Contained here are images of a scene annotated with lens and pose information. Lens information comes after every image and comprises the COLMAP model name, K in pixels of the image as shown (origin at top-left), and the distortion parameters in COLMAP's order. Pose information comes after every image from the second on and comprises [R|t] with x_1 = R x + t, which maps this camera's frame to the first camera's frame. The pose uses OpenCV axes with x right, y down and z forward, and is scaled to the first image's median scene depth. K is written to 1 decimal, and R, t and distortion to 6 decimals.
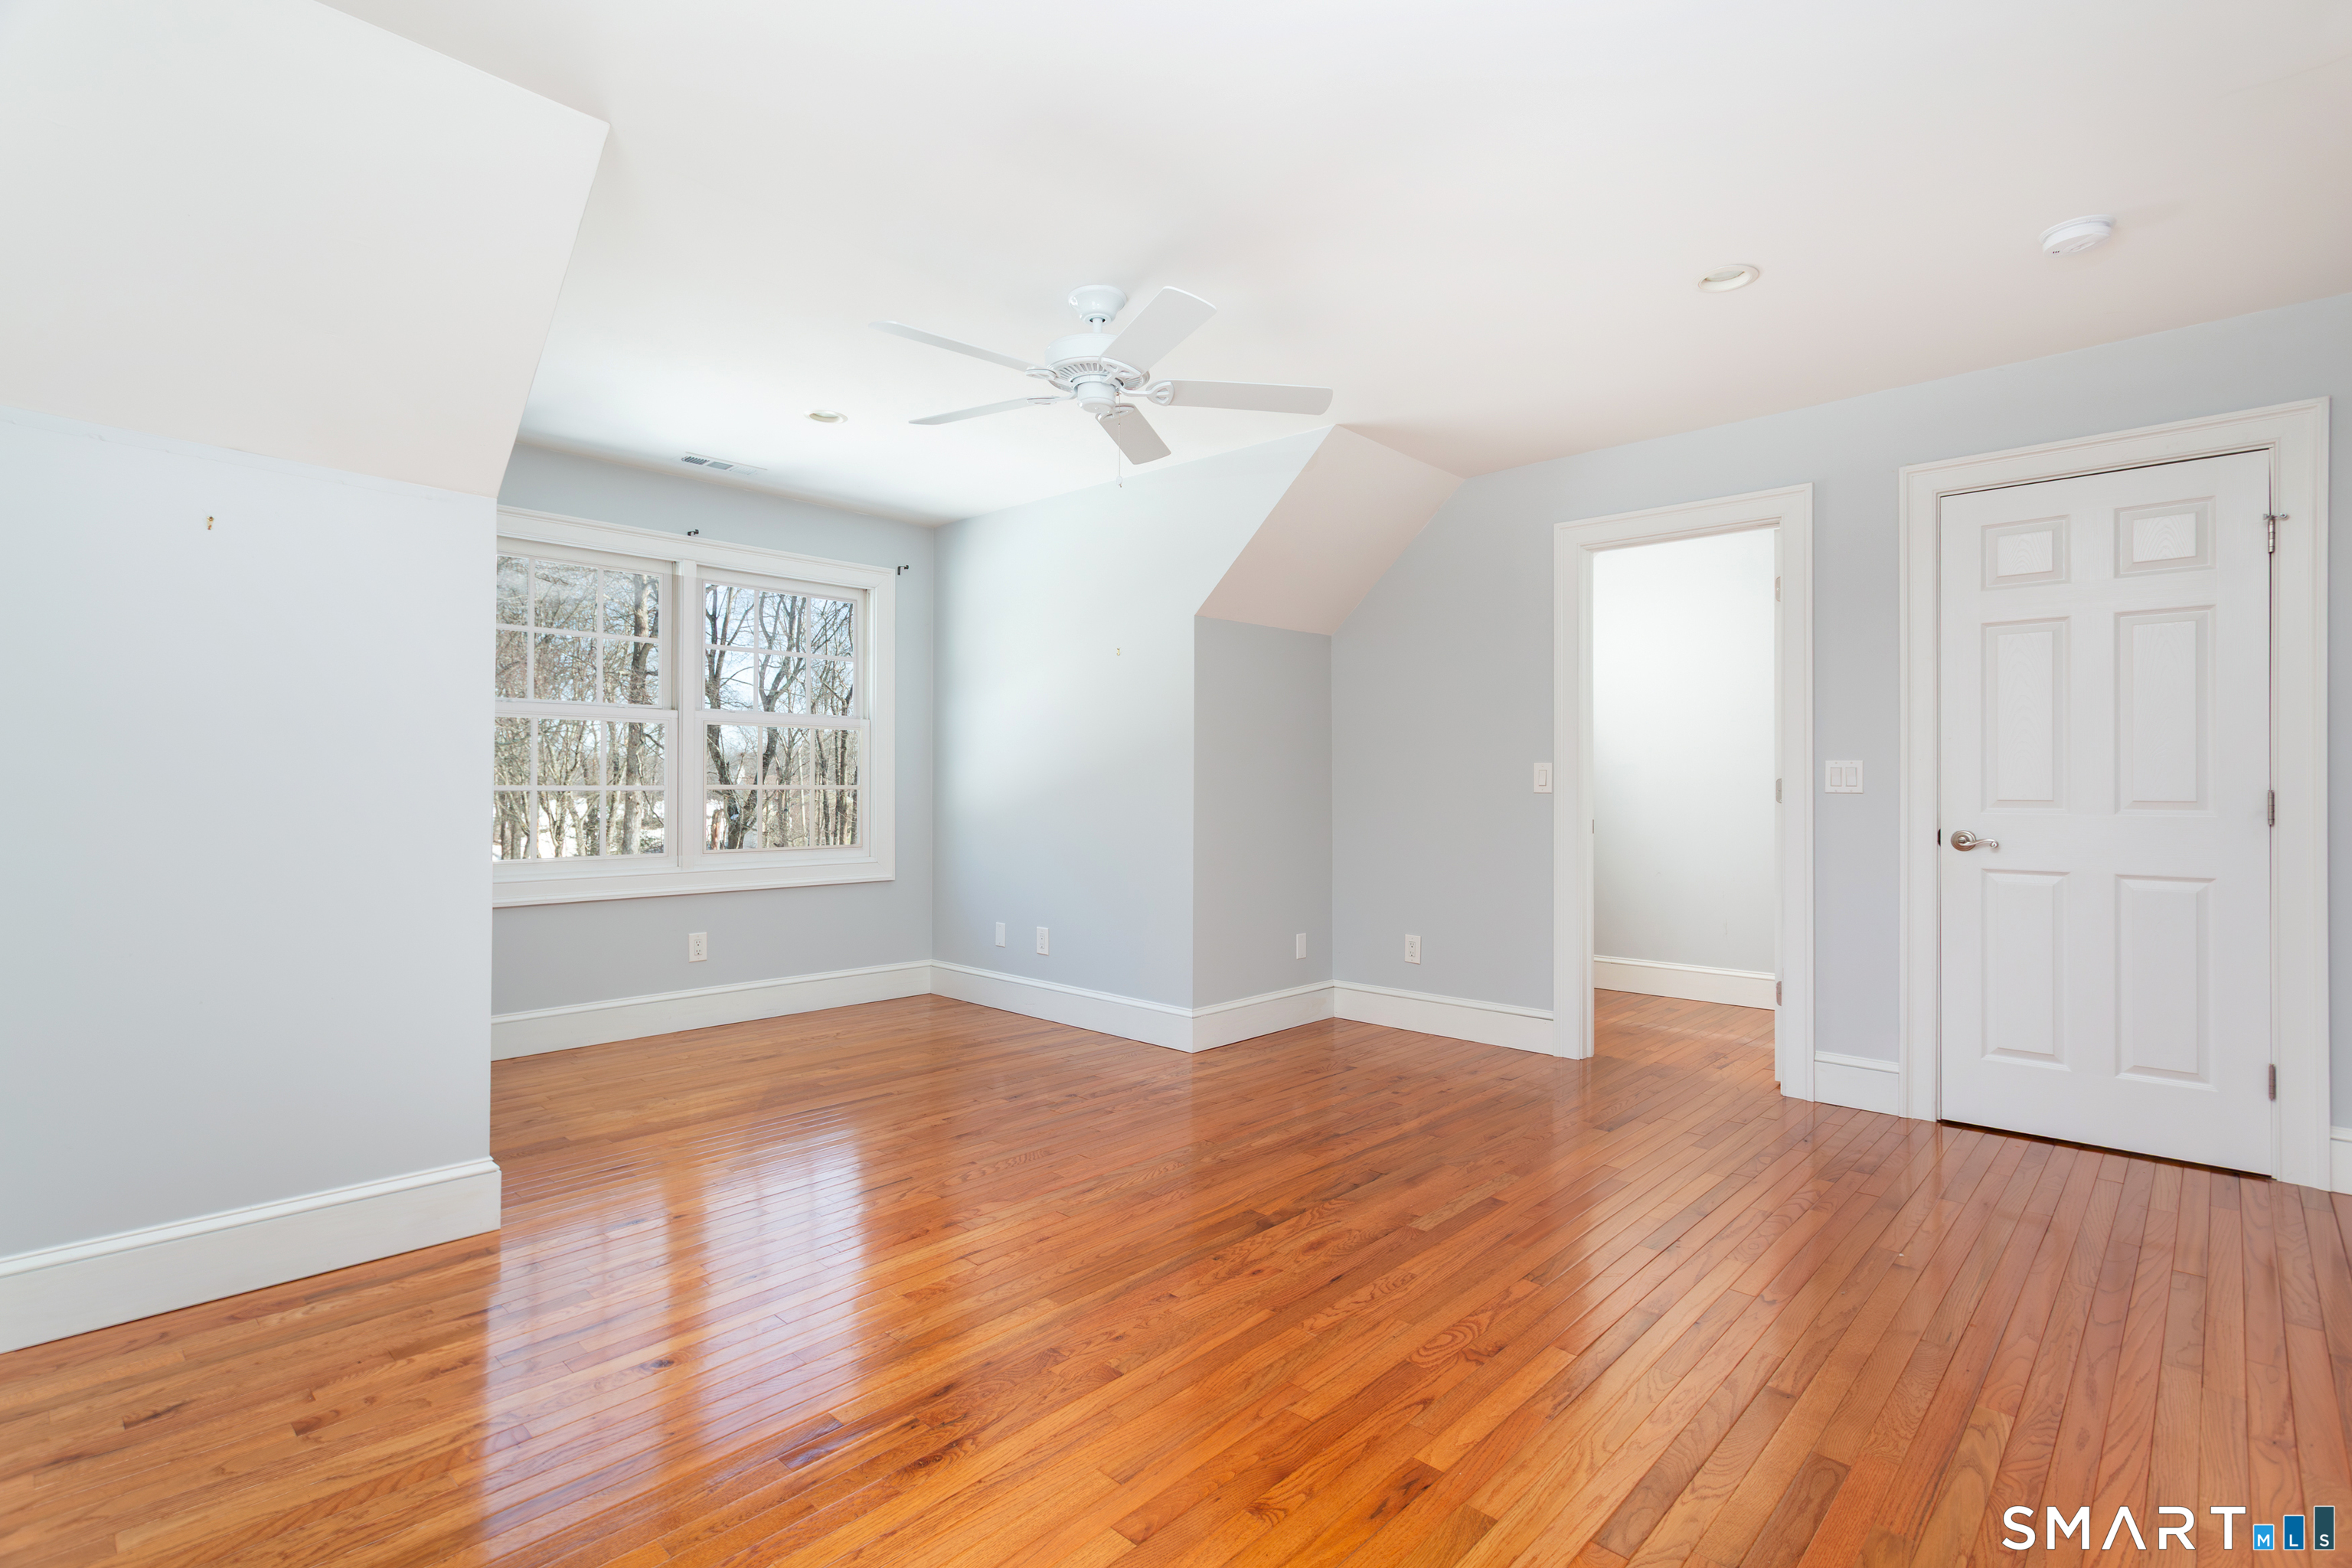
lens RADIAL K [[1107.8, 0, 1169.4], [0, 1107.8, 783.6], [0, 0, 1]] dist [0.001449, 0.000060]
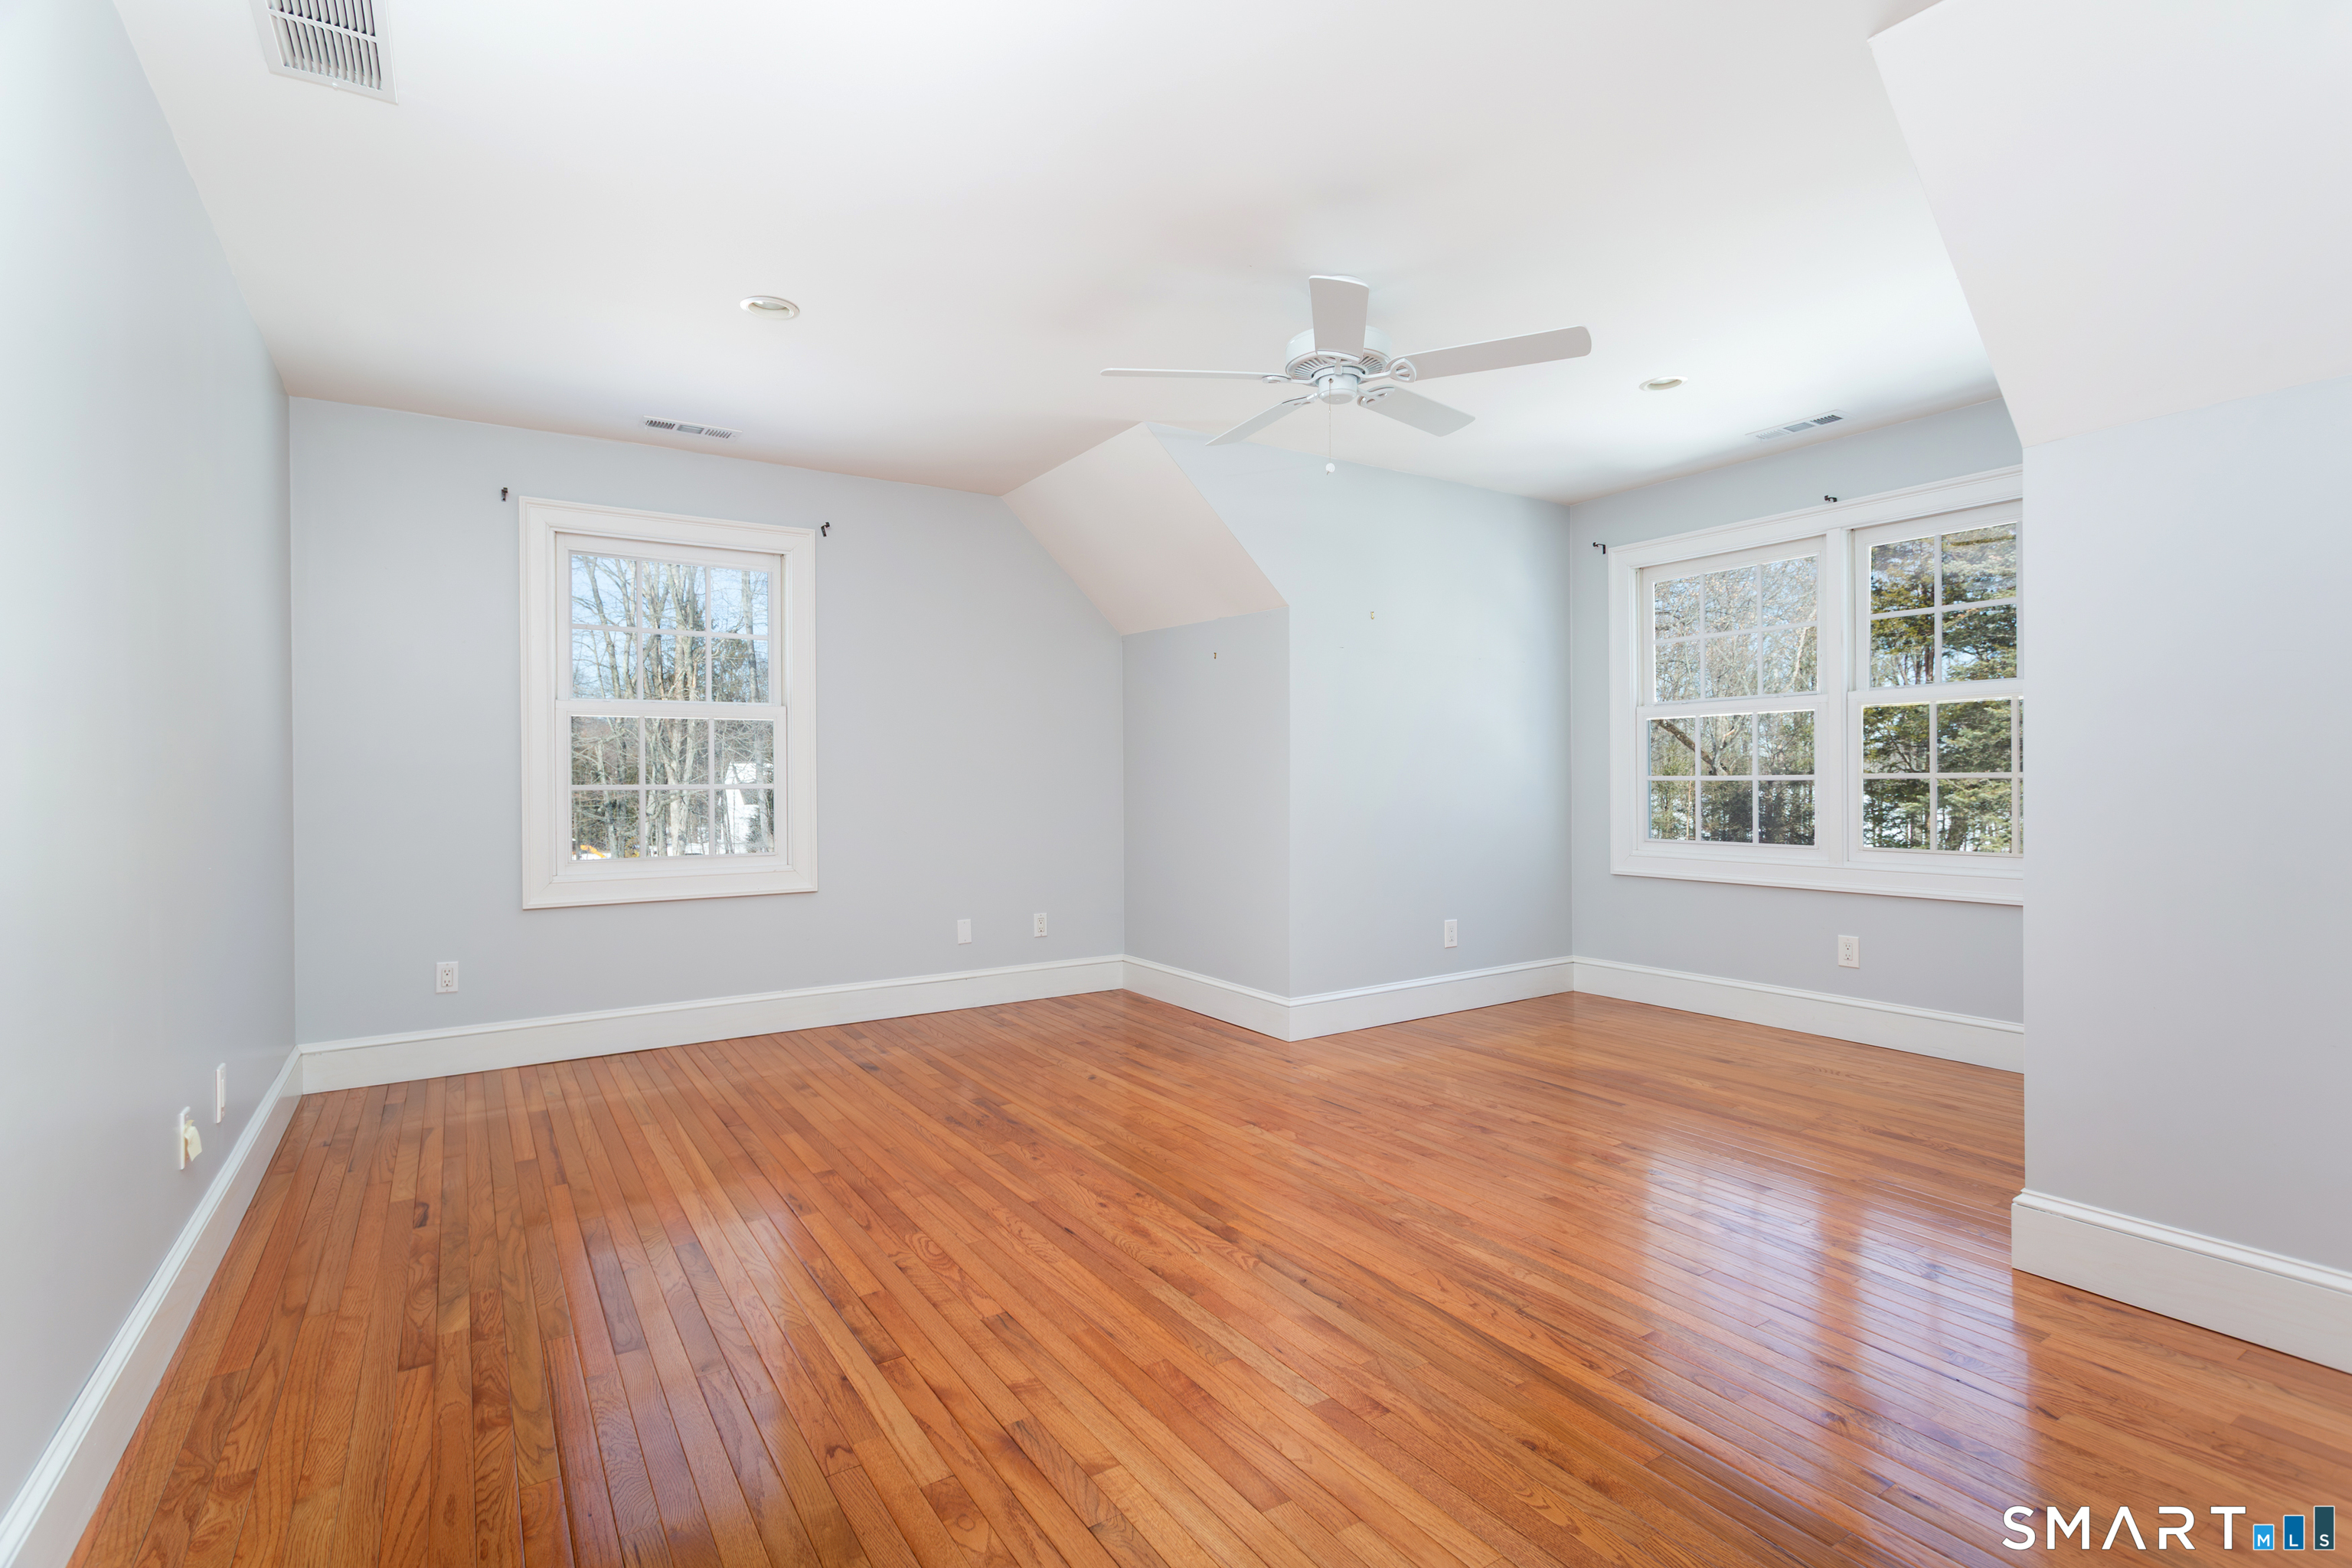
lens RADIAL K [[1107.8, 0, 1169.4], [0, 1107.8, 783.6], [0, 0, 1]] dist [0.001449, 0.000060]
pose [[-0.239315, 0.001760, -0.970940, 1.026695], [0.012107, 0.999926, -0.001172, 0.008554], [0.970866, -0.012036, -0.239319, 1.181477]]
